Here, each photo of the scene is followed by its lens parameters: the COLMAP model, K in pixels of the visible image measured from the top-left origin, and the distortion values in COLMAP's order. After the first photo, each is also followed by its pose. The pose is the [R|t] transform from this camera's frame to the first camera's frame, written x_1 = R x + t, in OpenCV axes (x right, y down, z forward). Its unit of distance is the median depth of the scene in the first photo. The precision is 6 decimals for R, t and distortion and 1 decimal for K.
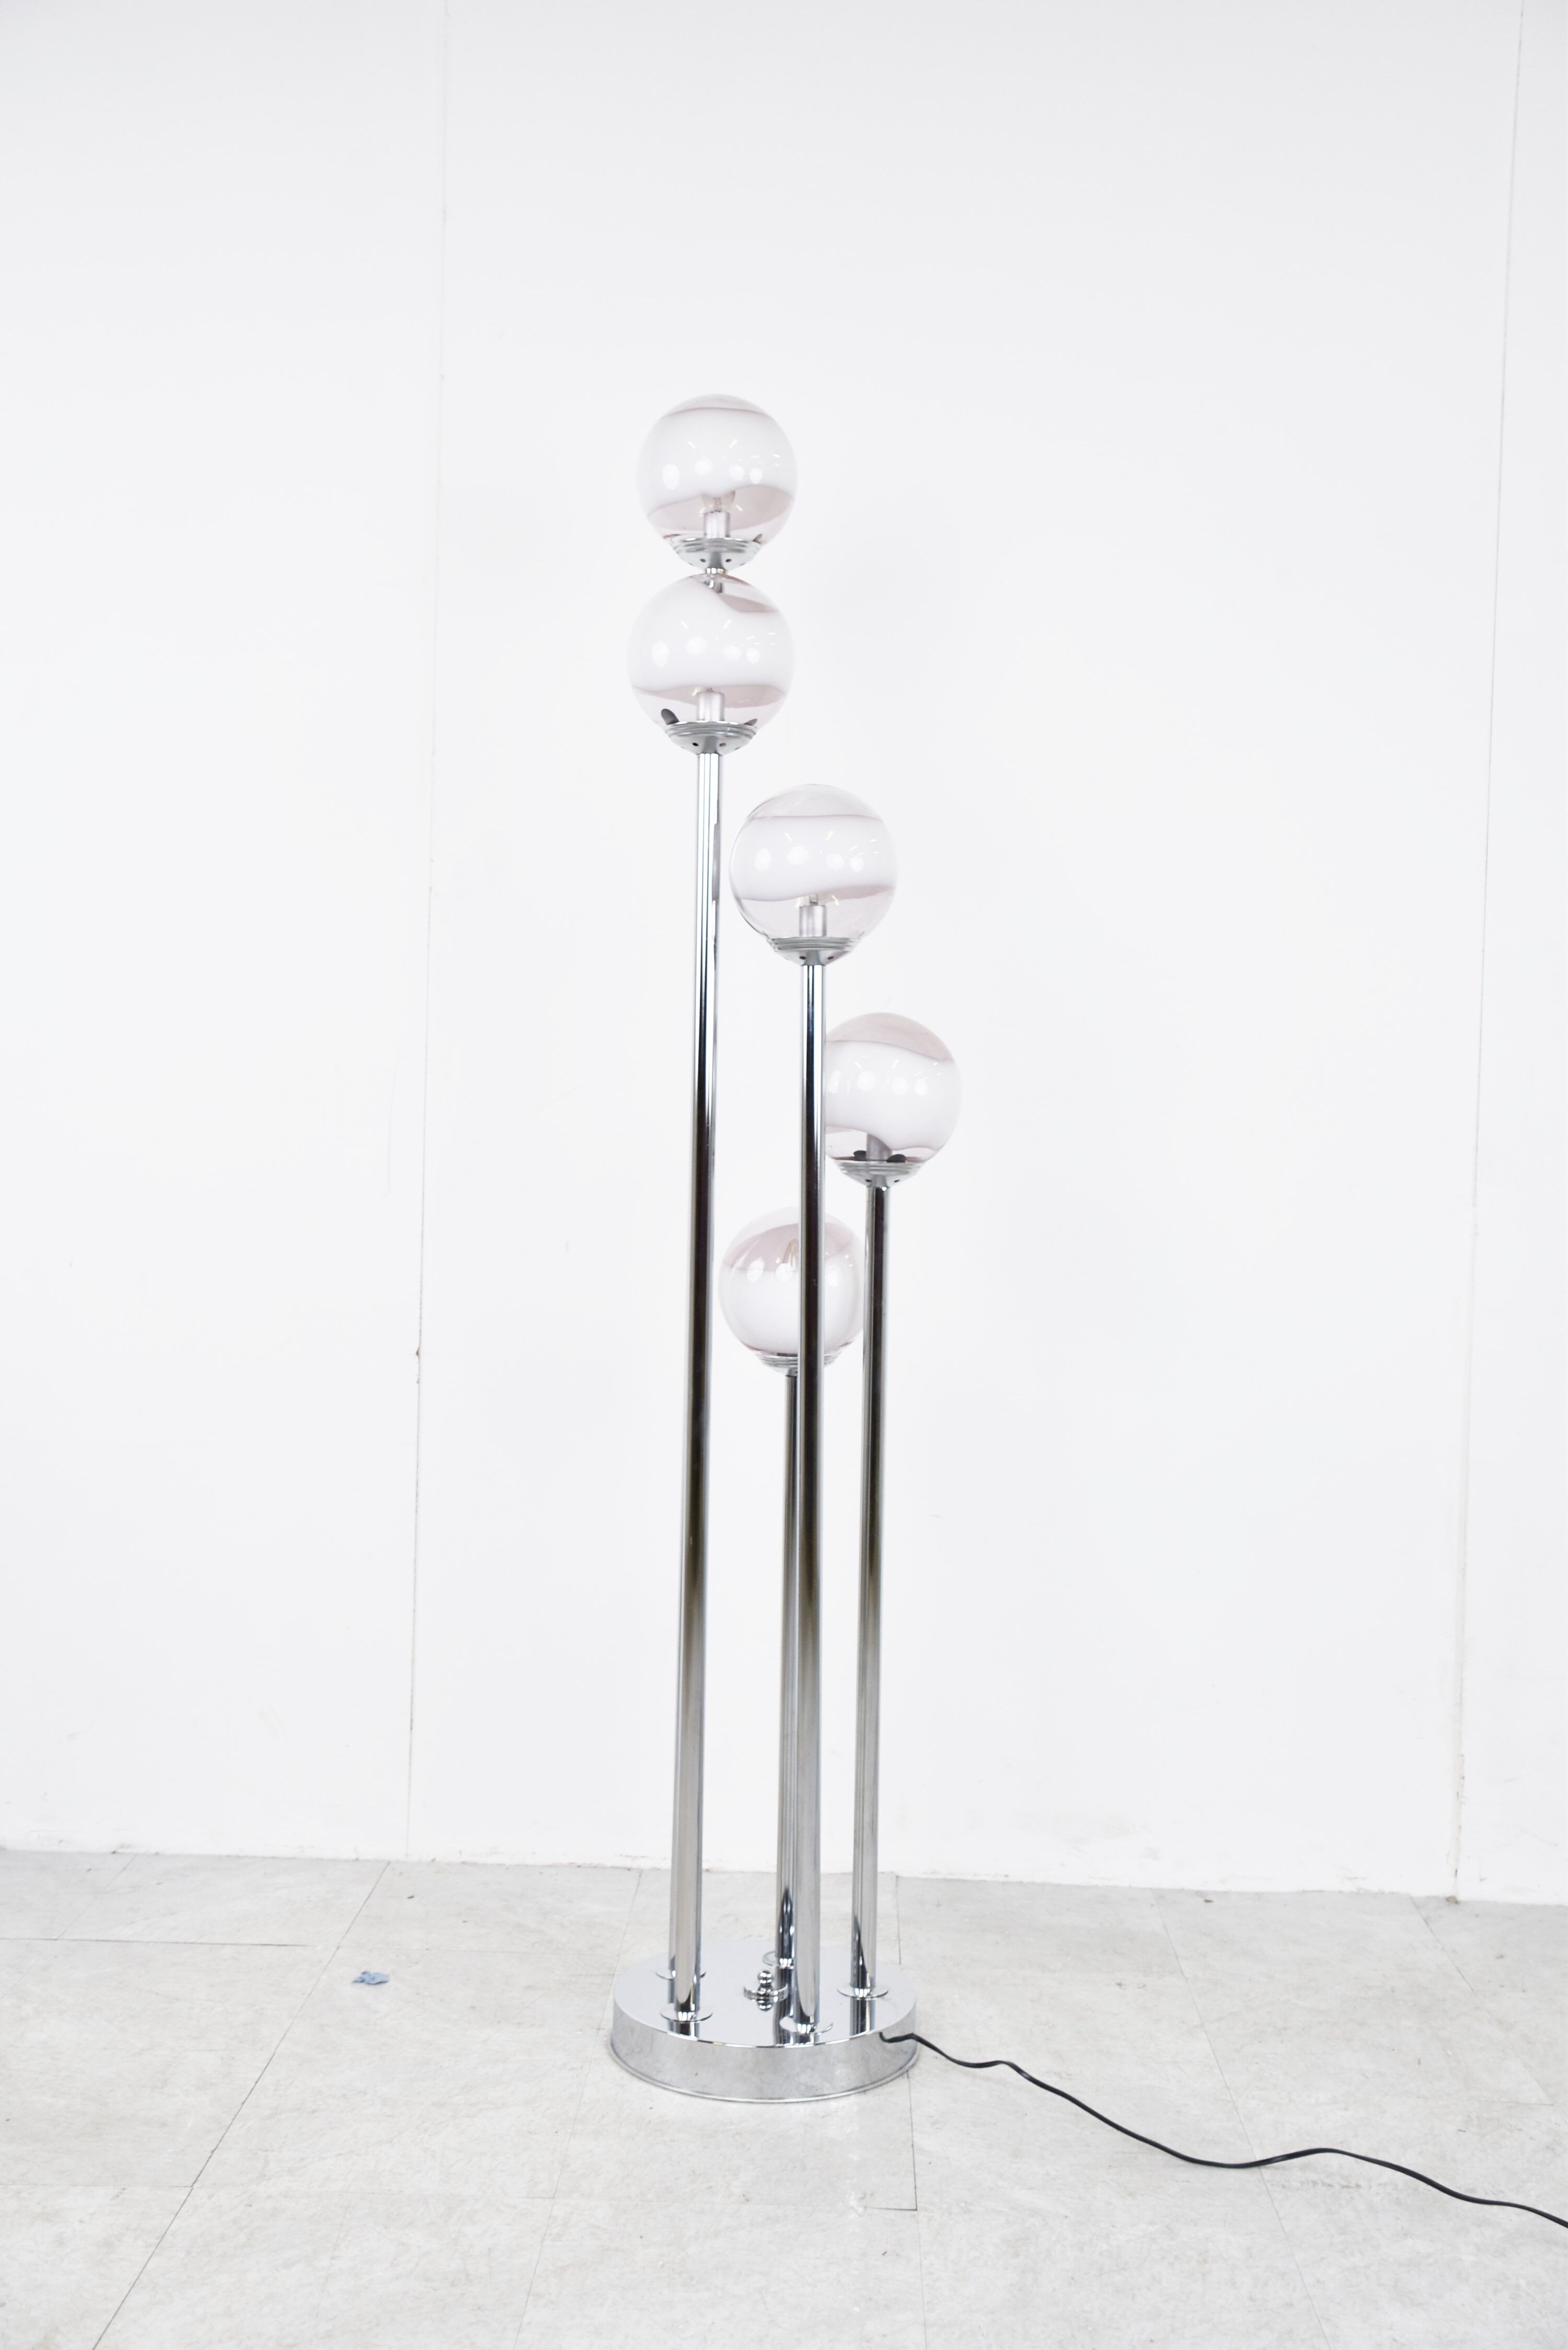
lens RADIAL K [[2561.0, 0, 783.2], [0, 2561.0, 1190.5], [0, 0, 1]] dist [-0.008745, 0.258466]
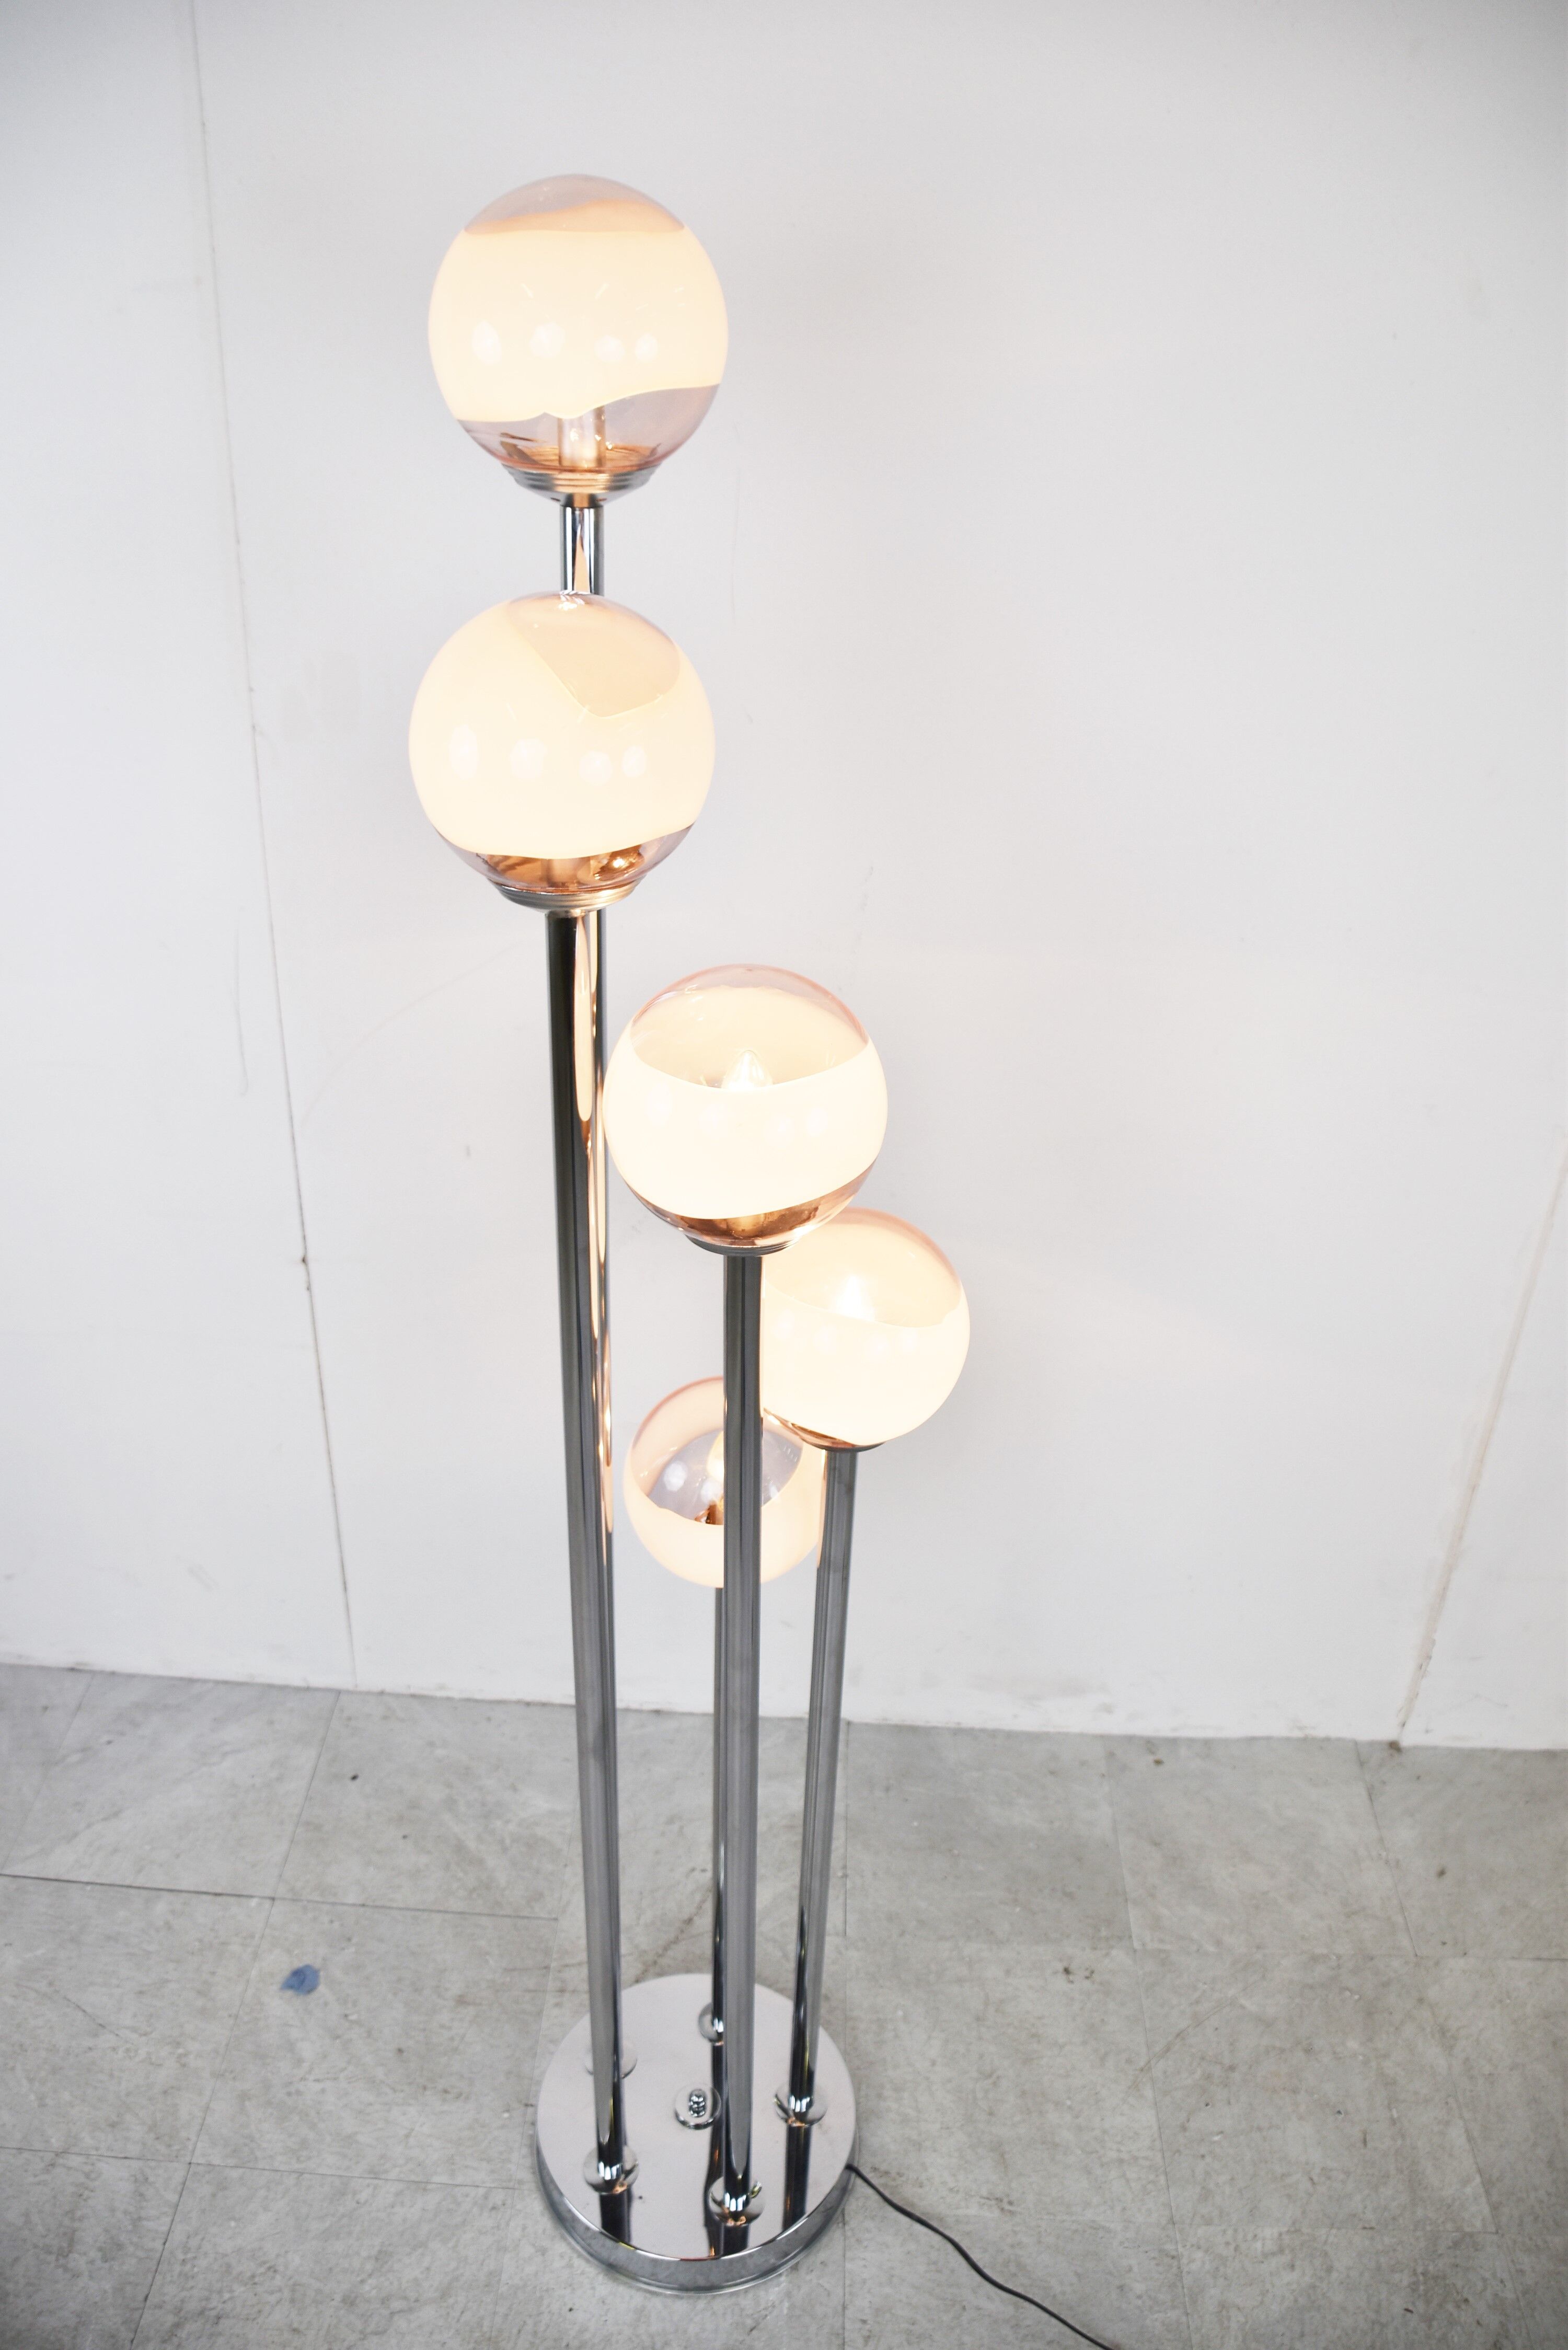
lens RADIAL K [[1833.0, 0, 778.2], [0, 1833.0, 1173.7], [0, 0, 1]] dist [-0.153182, 0.092697]
pose [[0.999911, 0.012865, -0.003466, 0.019818], [-0.009803, 0.886511, 0.462604, -0.280407], [0.009024, -0.462529, 0.886558, 0.552309]]
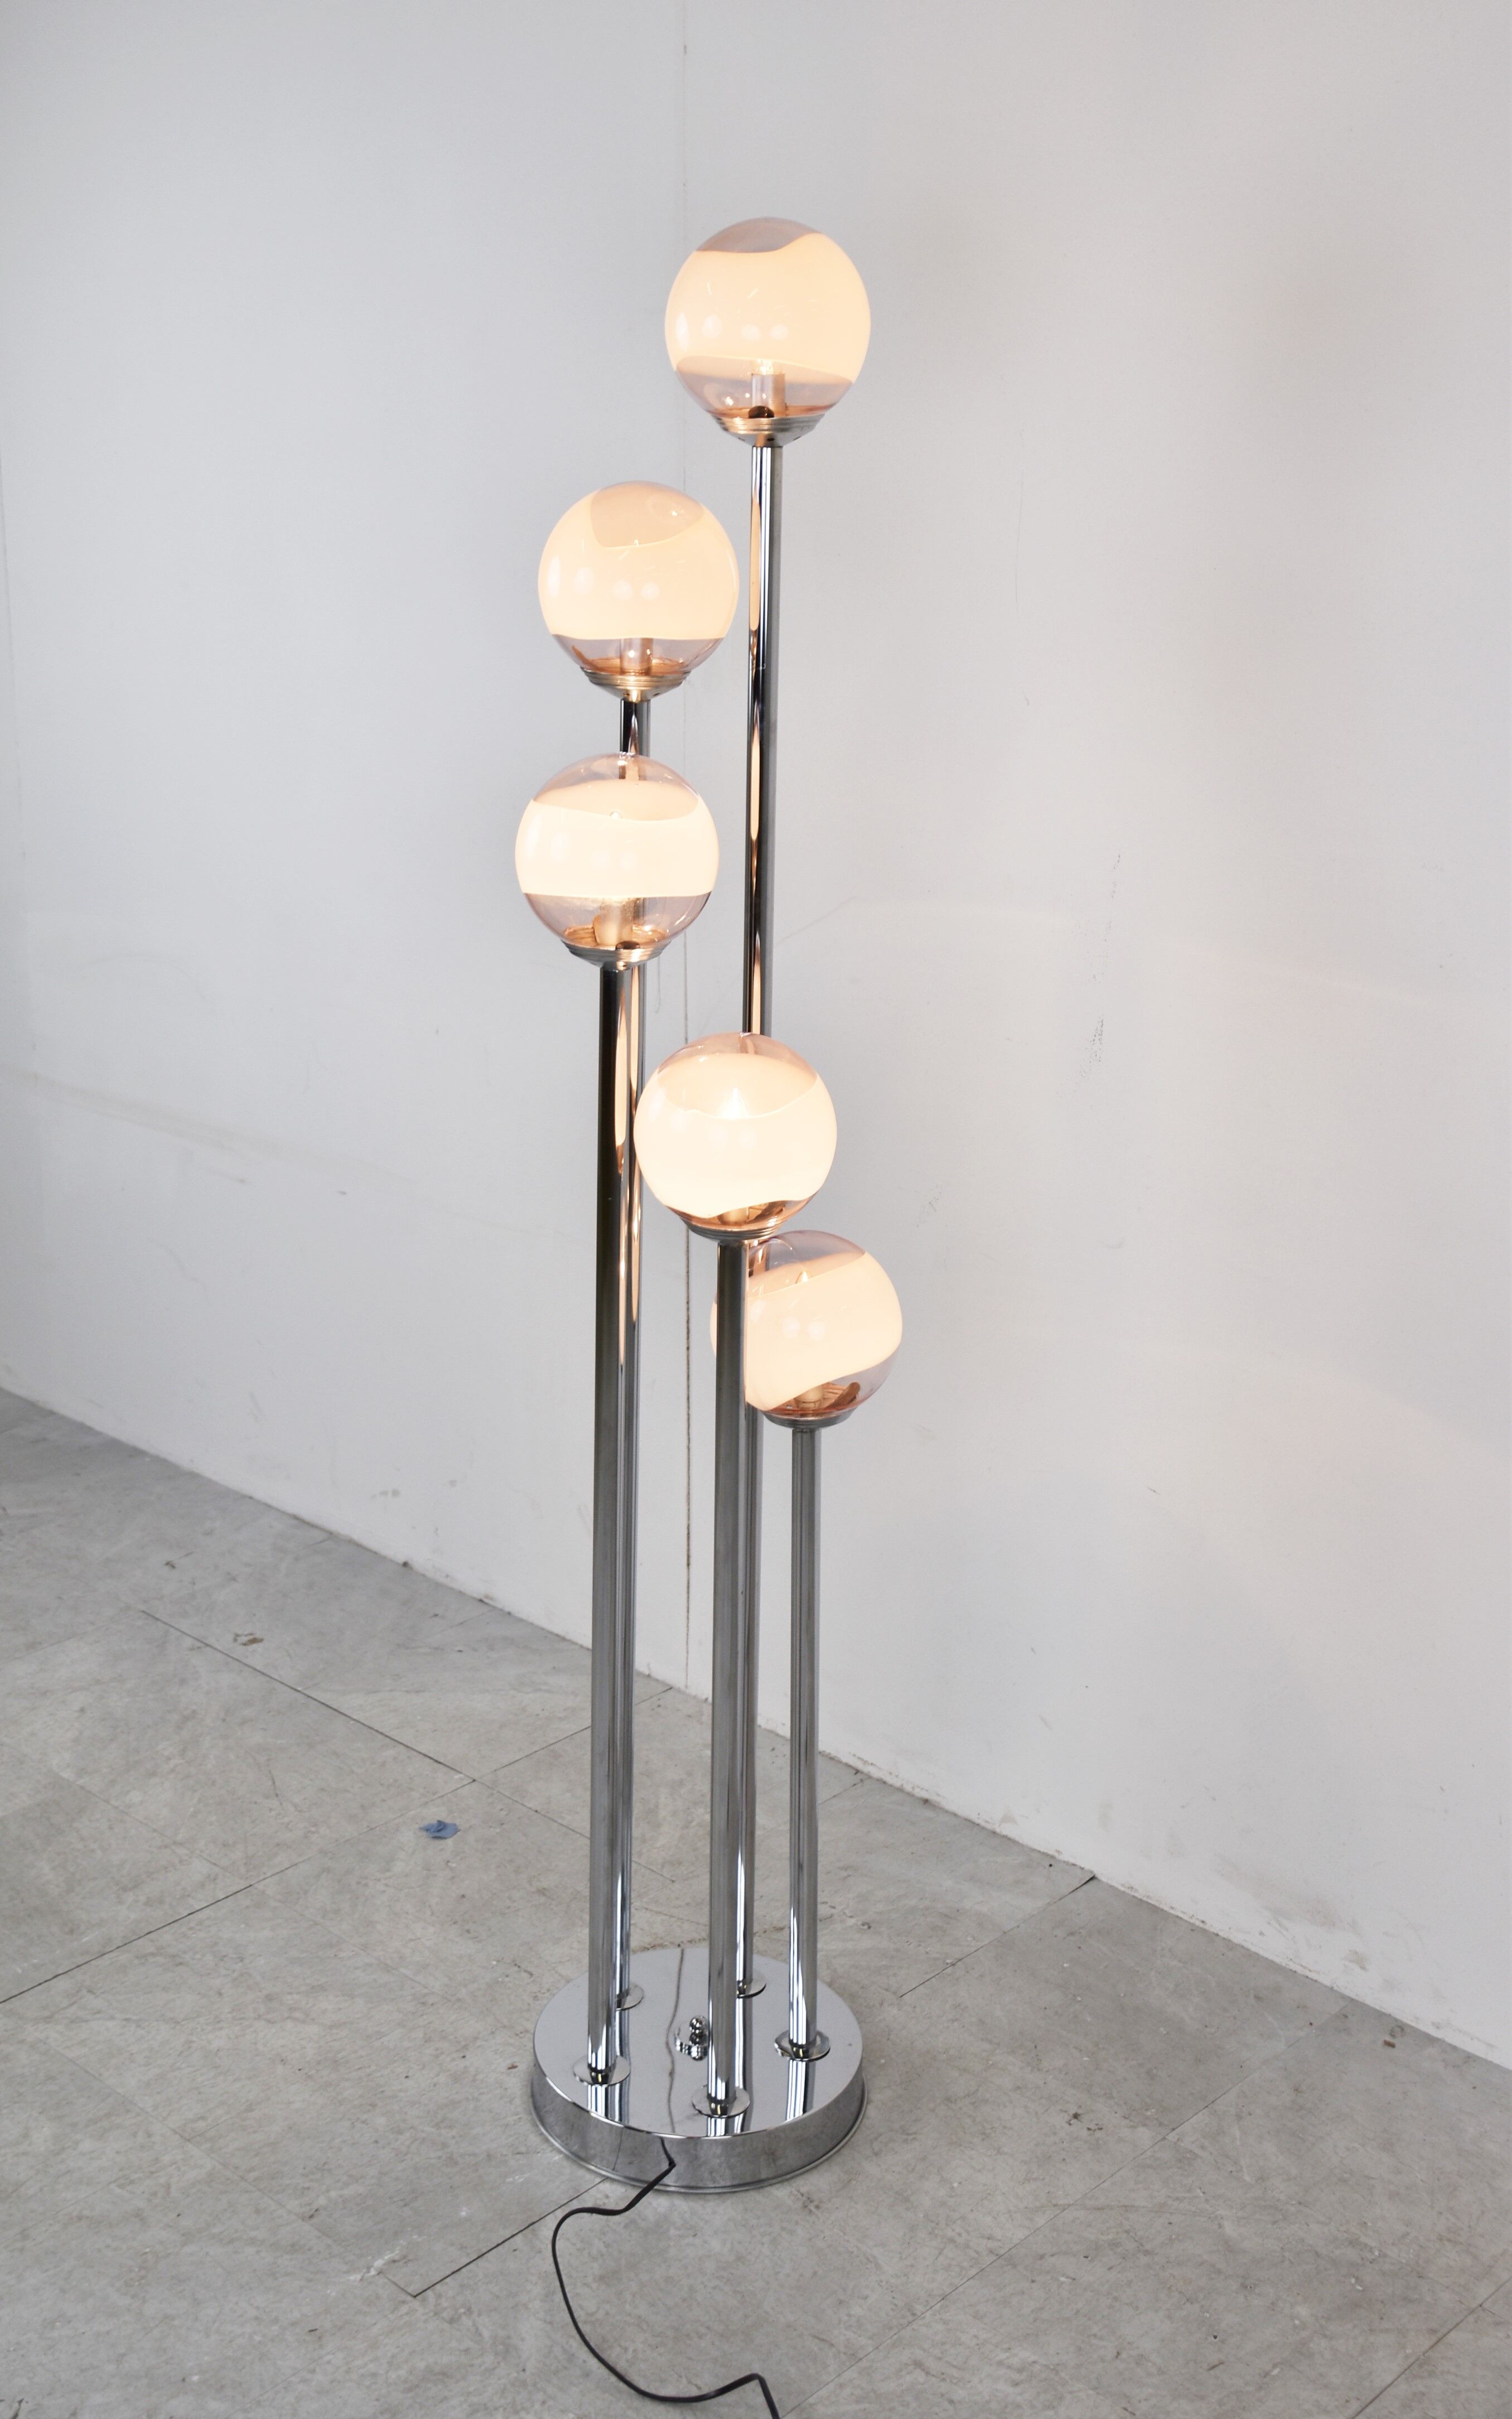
lens RADIAL K [[3075.1, 0, 674.1], [0, 3075.1, 1193.6], [0, 0, 1]] dist [0.054446, 0.380918]
pose [[0.730406, 0.180100, -0.658841, 0.667689], [-0.002904, 0.965419, 0.260687, -0.253672], [0.683007, -0.188494, 0.705671, 0.255672]]
